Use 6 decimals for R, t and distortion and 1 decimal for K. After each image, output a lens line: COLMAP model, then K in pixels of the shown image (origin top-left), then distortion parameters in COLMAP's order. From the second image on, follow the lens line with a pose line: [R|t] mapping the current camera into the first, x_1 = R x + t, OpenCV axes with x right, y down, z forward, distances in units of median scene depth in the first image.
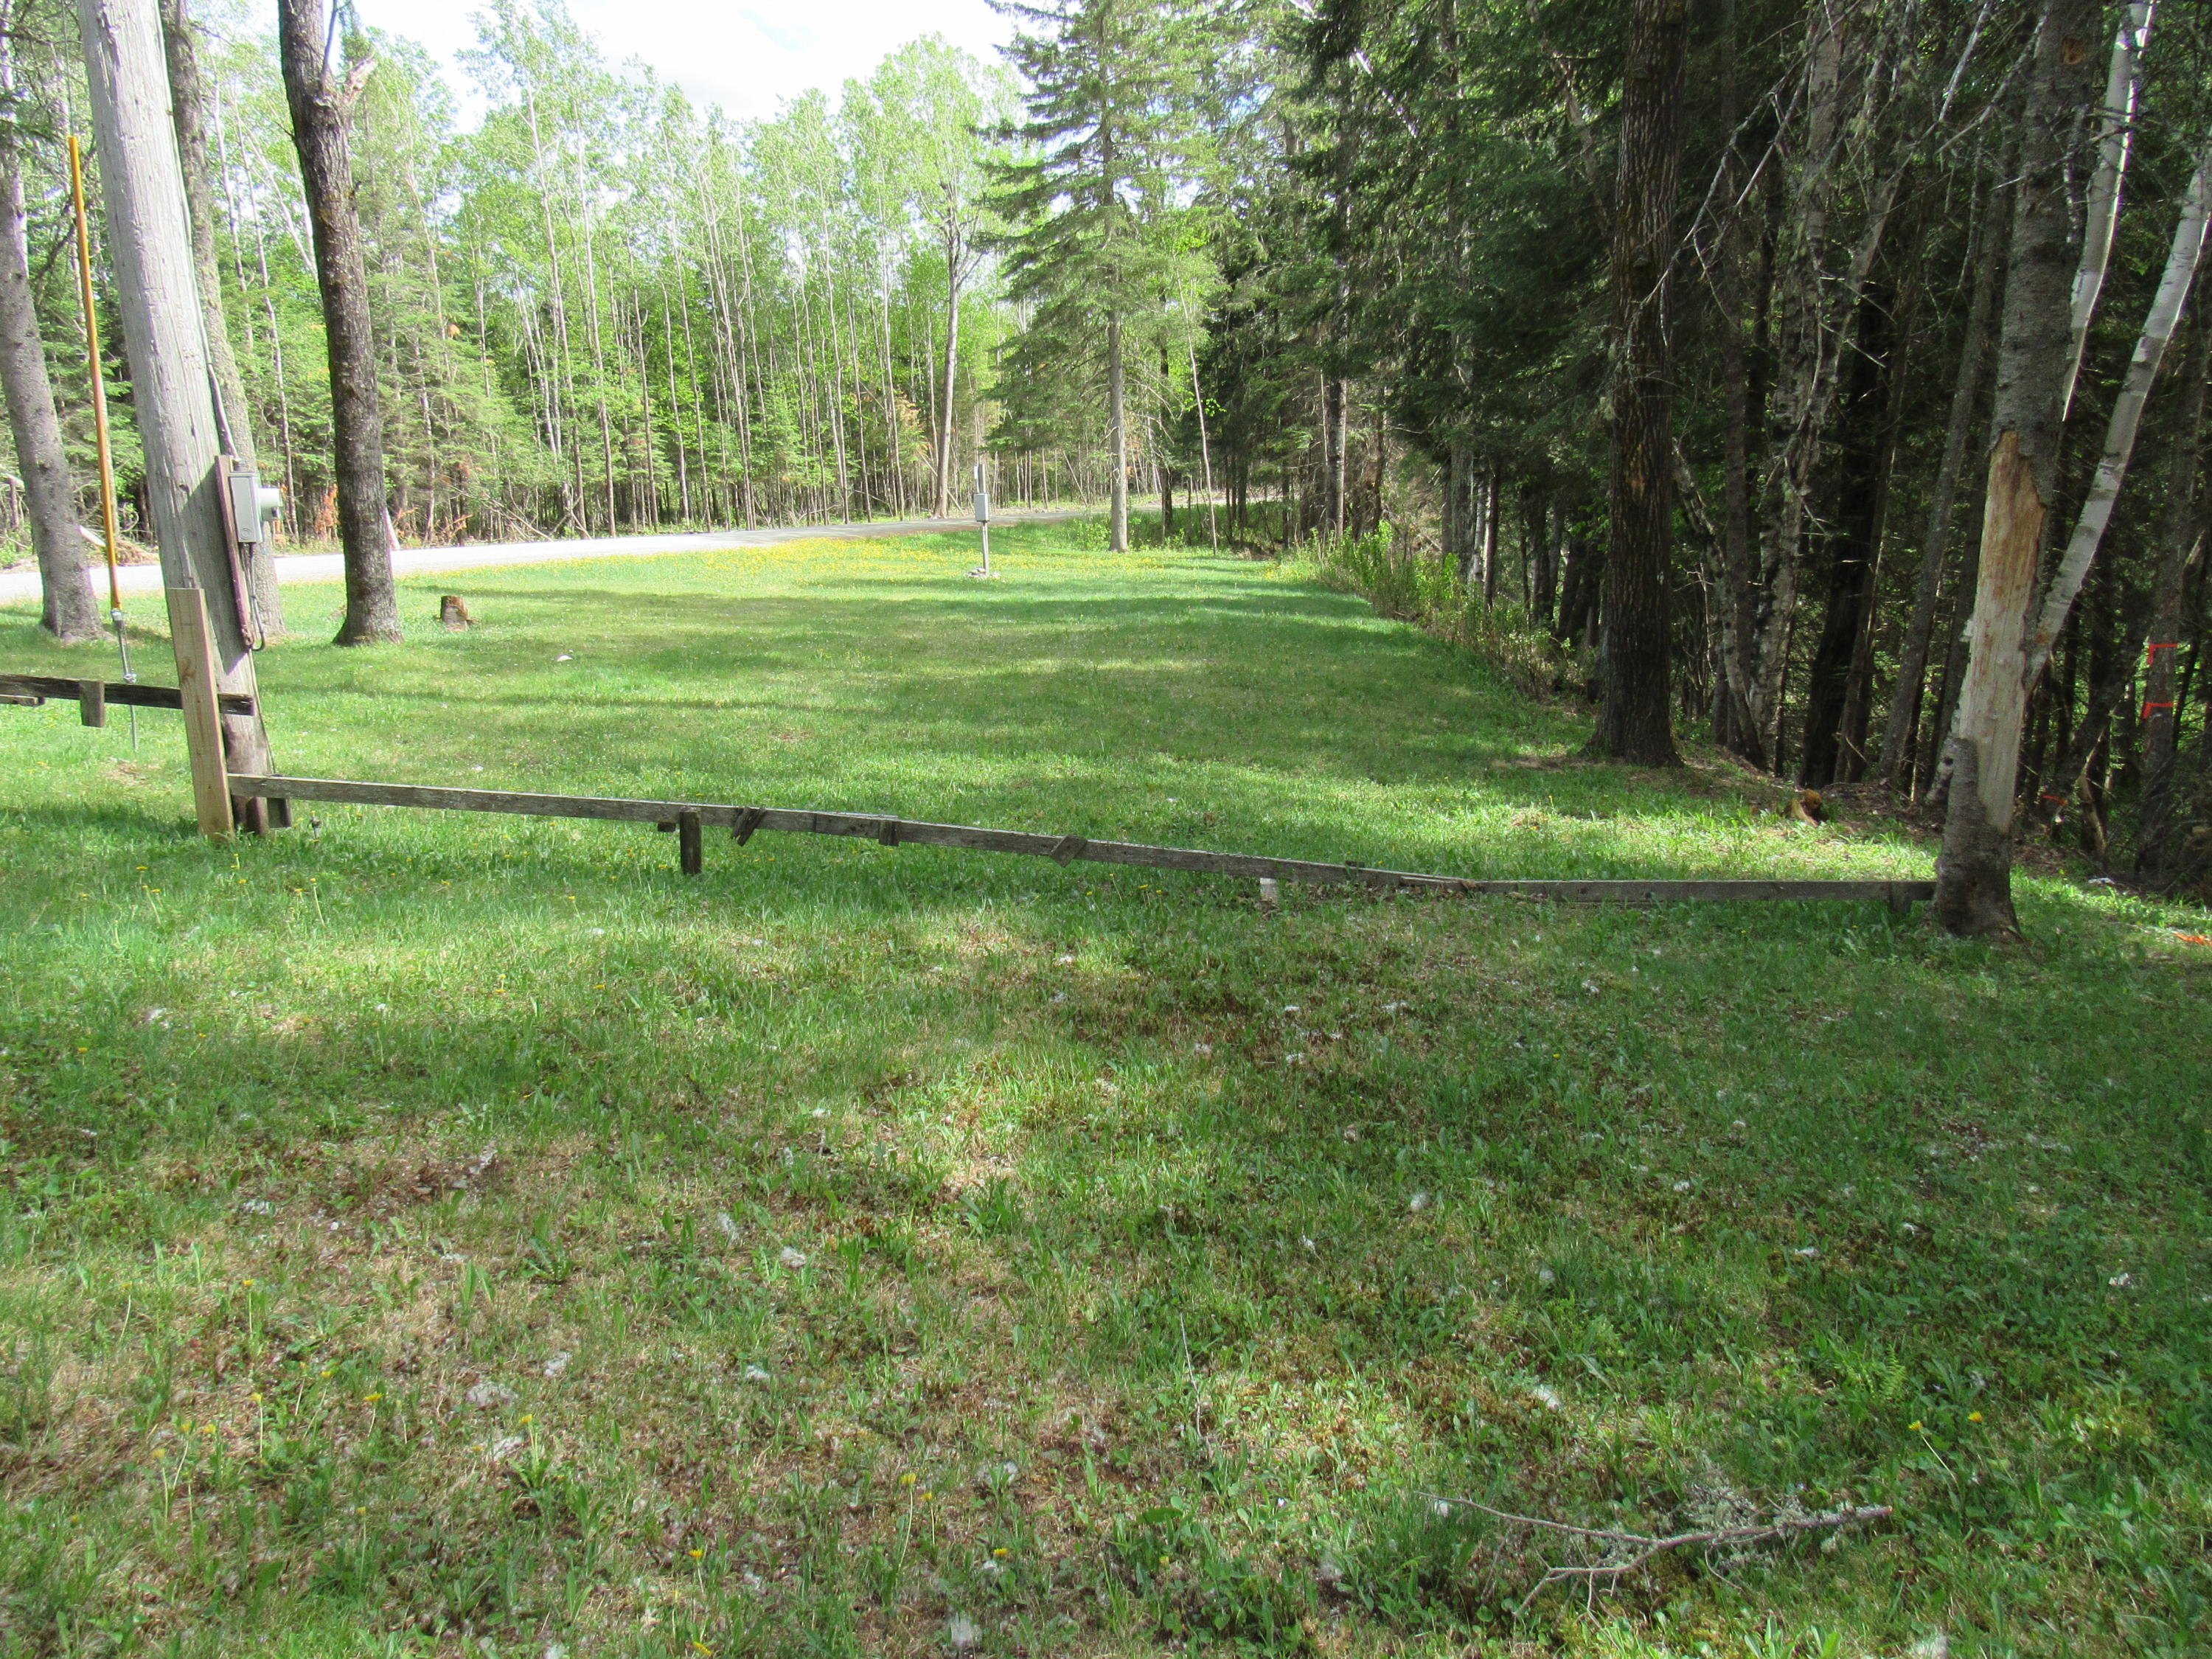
lens RADIAL K [[1528.4, 0, 1106.0], [0, 1528.4, 829.5], [0, 0, 1]] dist [-0.047757, -0.002170]
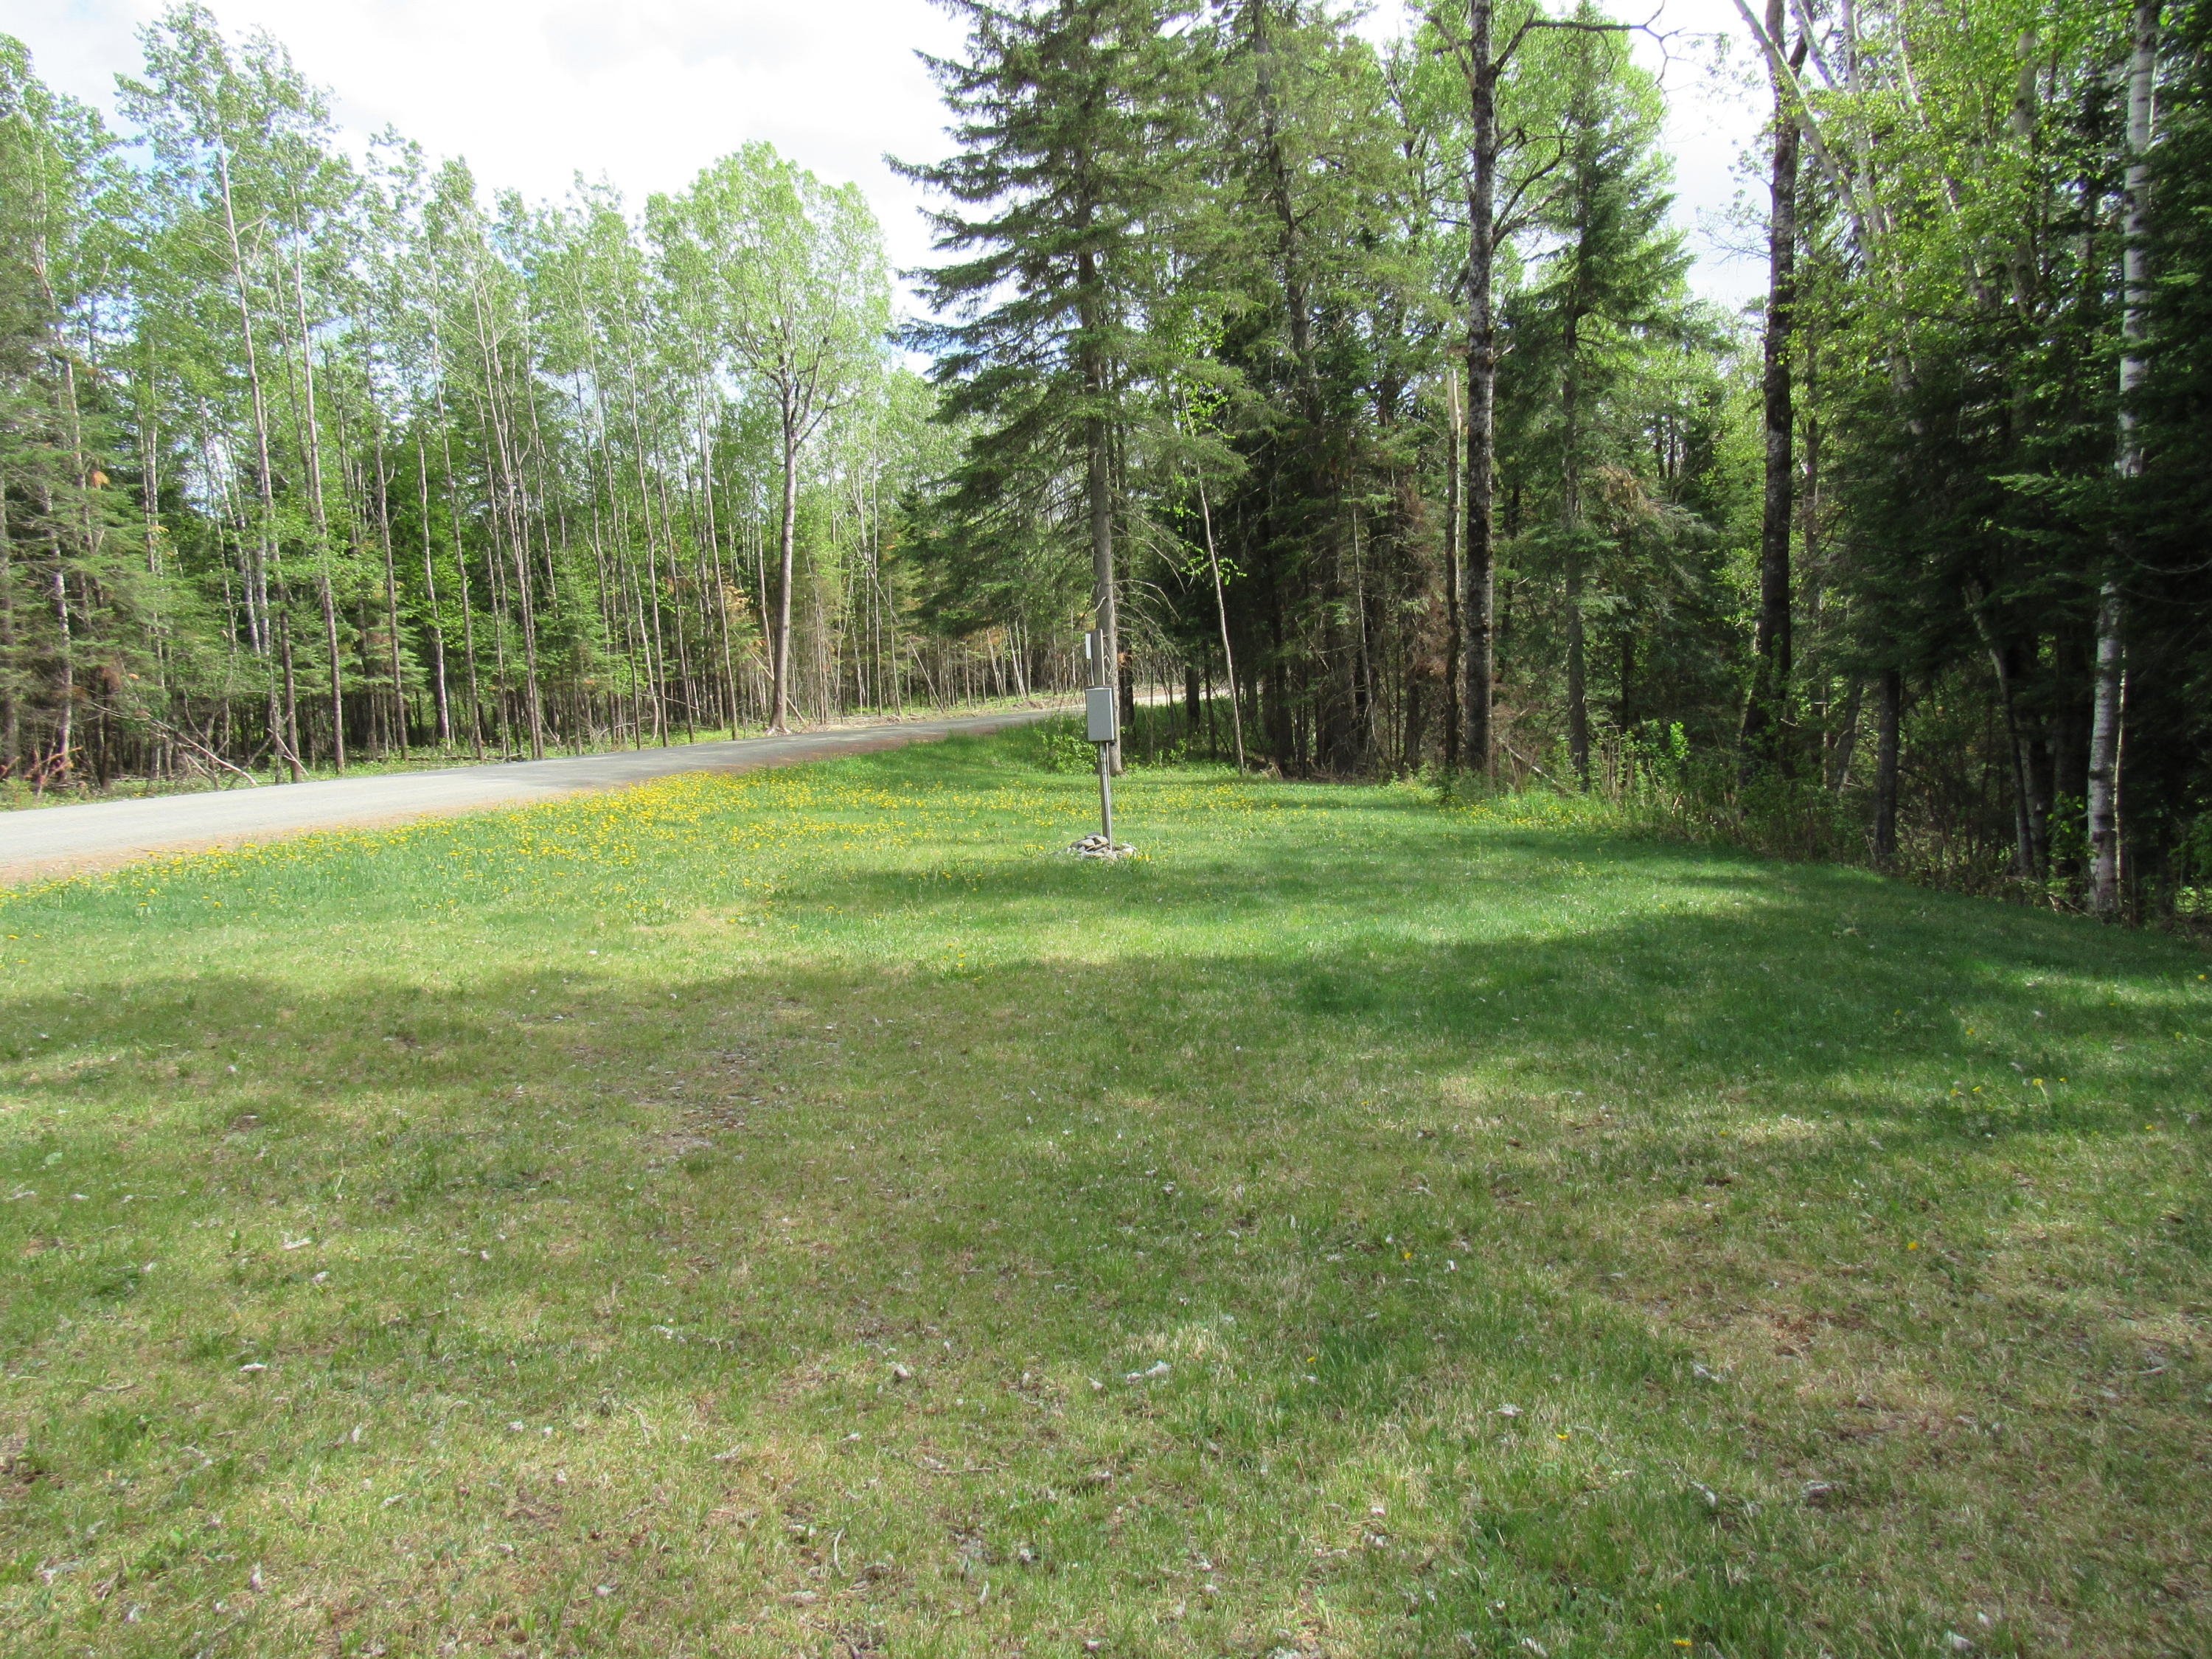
lens RADIAL K [[1528.4, 0, 1106.0], [0, 1528.4, 829.5], [0, 0, 1]] dist [-0.047757, -0.002170]
pose [[0.988510, -0.032980, 0.147514, -0.071060], [0.051884, 0.990647, -0.126199, -0.053020], [-0.141972, 0.132402, 0.980976, 0.243859]]
